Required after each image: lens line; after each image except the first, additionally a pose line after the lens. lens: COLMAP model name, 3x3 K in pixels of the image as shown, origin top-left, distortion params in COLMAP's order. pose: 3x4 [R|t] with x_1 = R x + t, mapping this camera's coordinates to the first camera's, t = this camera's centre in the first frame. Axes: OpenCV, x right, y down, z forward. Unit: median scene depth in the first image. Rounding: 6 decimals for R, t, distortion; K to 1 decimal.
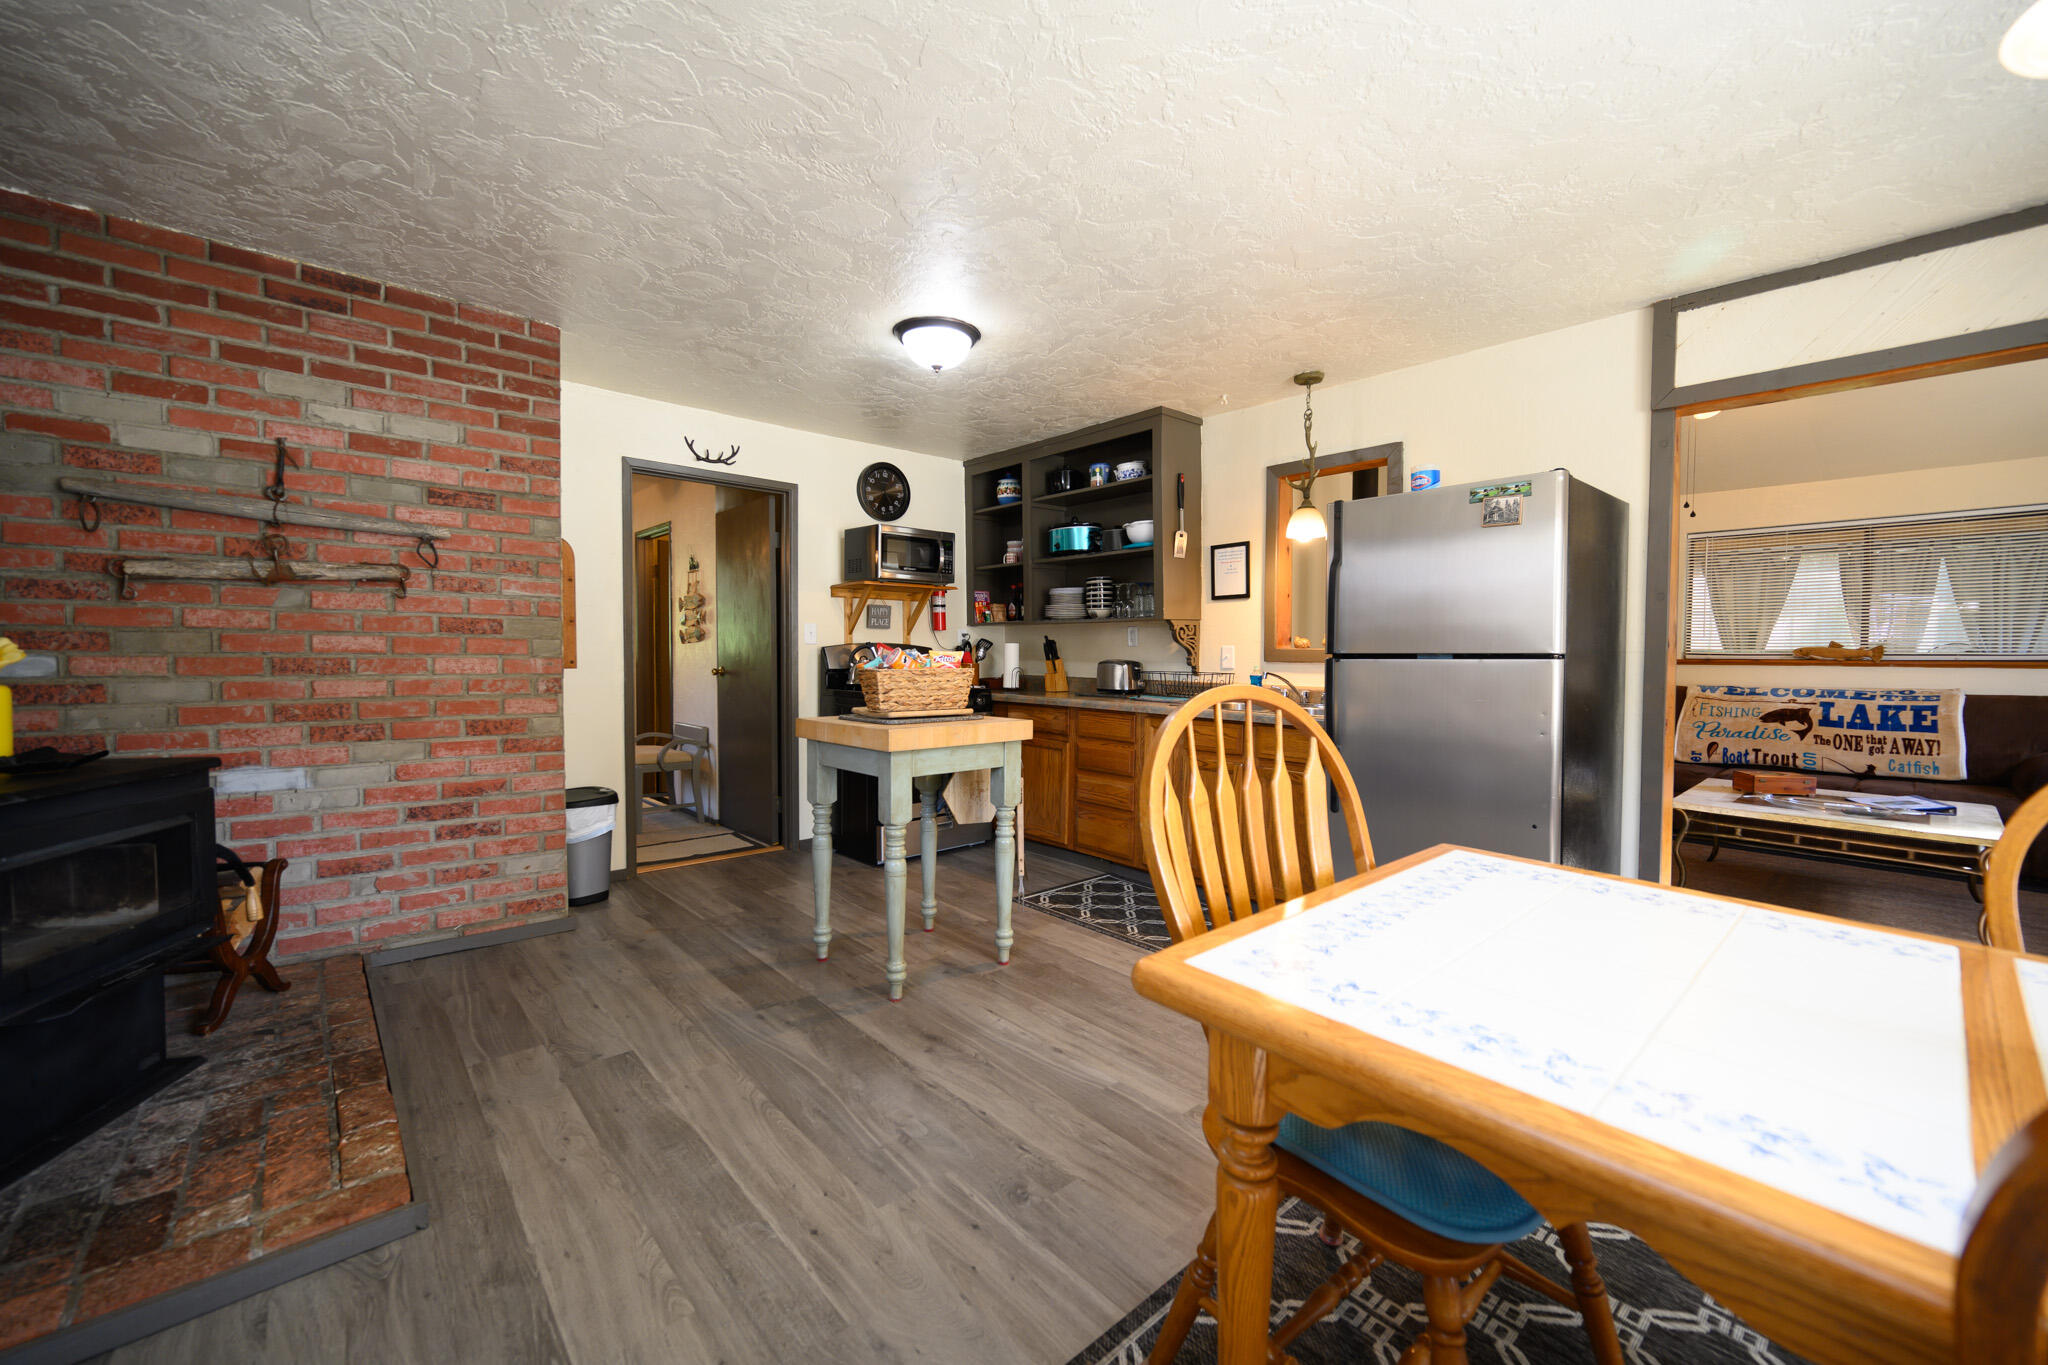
lens RADIAL K [[820.1, 0, 1024.0], [0, 820.1, 682.5], [0, 0, 1]] dist [-0.000722, 0.000052]
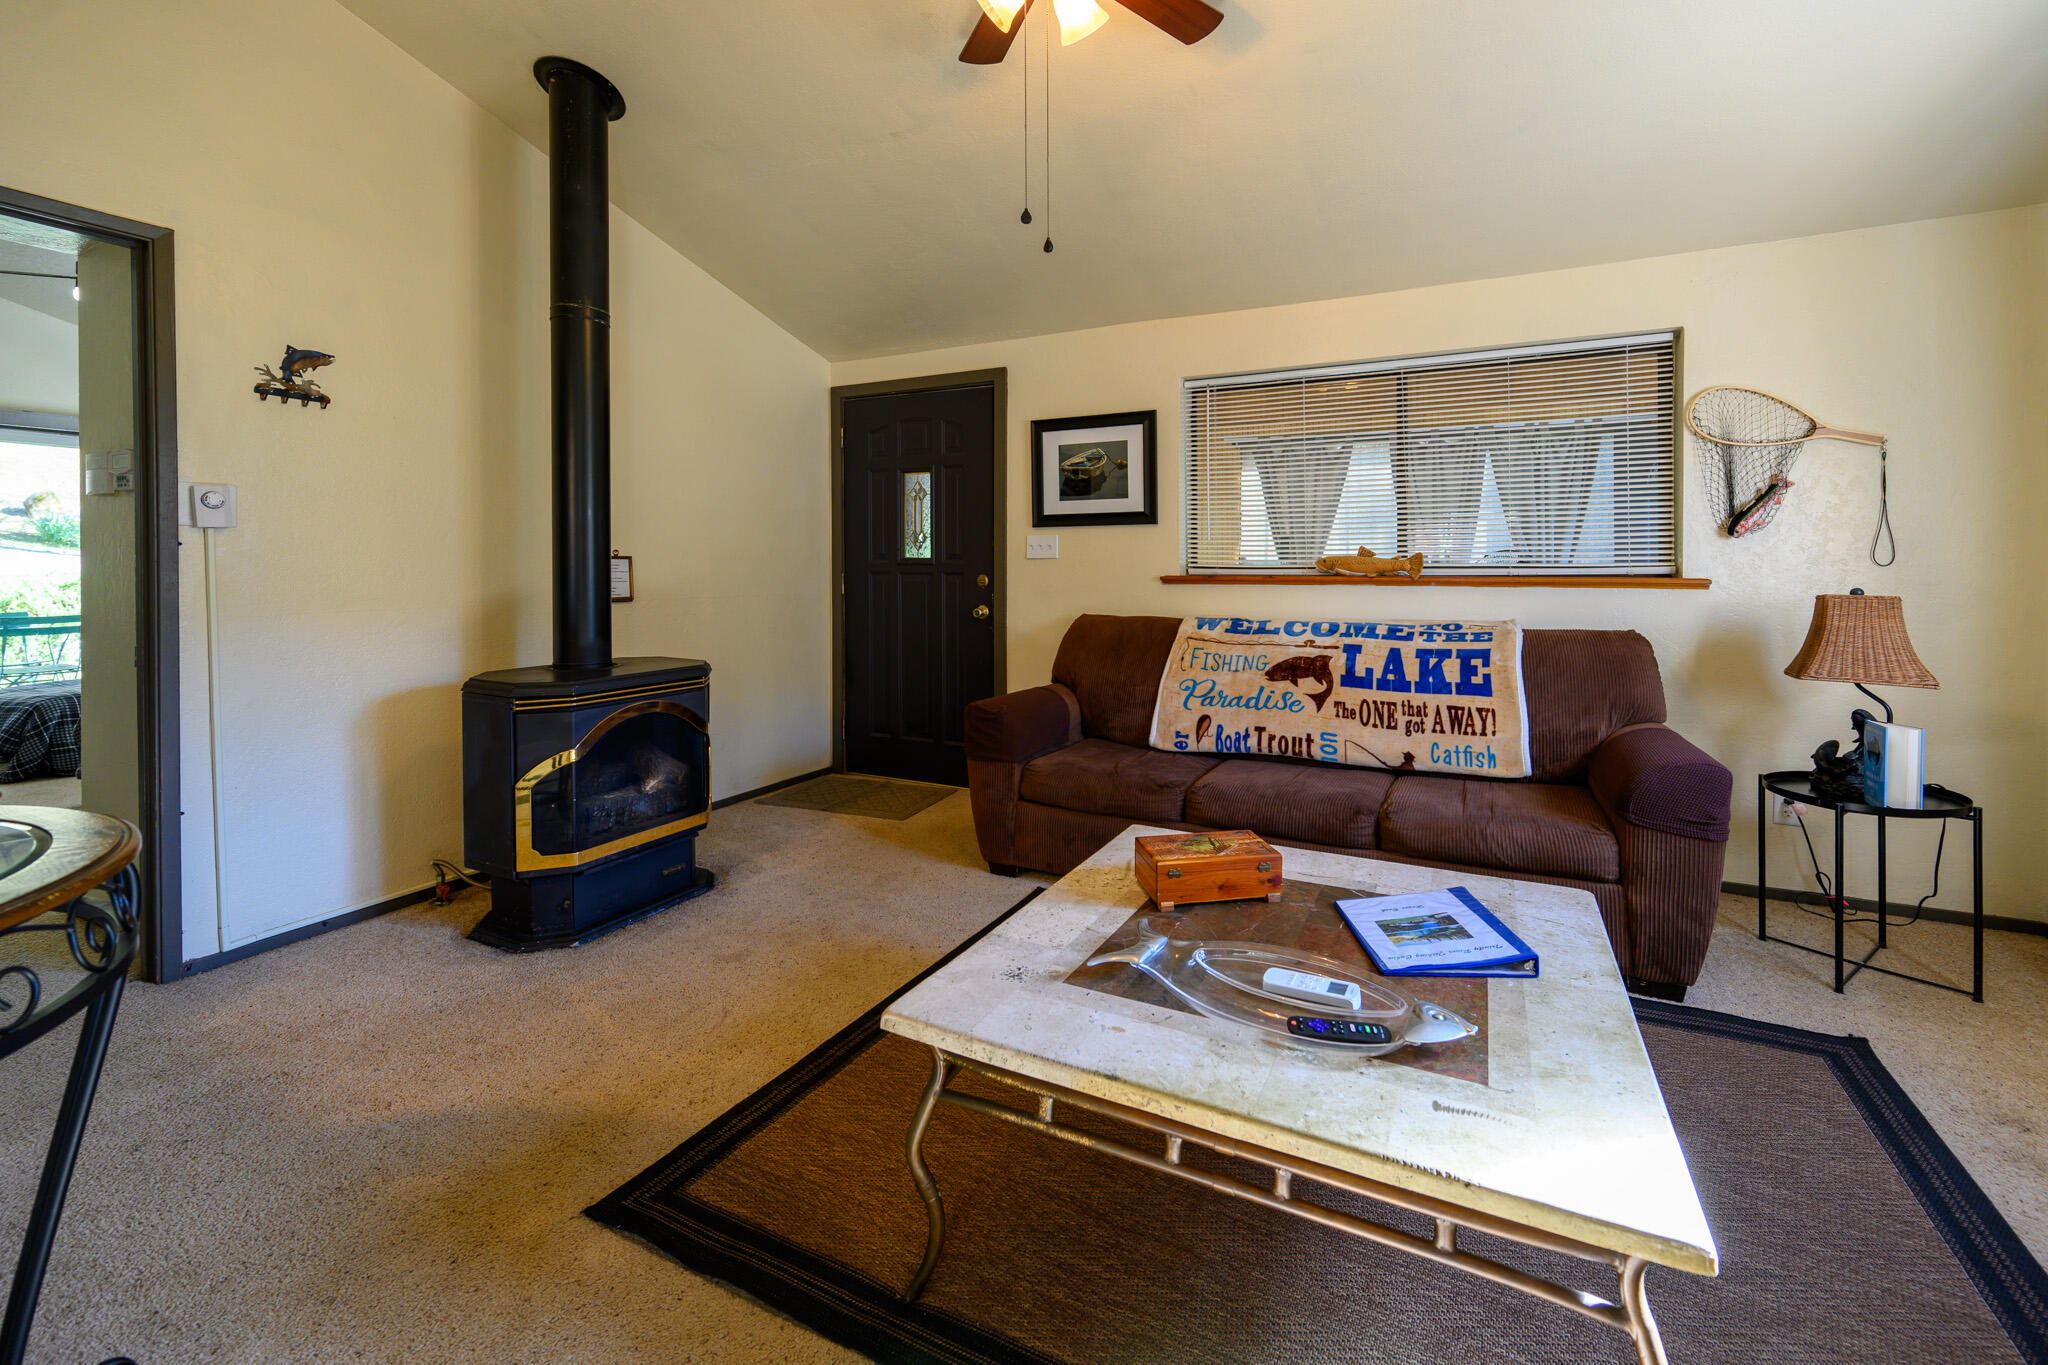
lens RADIAL K [[858.4, 0, 1022.1], [0, 858.4, 567.6], [0, 0, 1]] dist [0.000239, -0.000021]
pose [[0.941798, -0.004265, 0.336152, 0.537475], [0.016004, 0.999355, -0.032159, -0.017259], [-0.335798, 0.035667, 0.941259, 0.482151]]
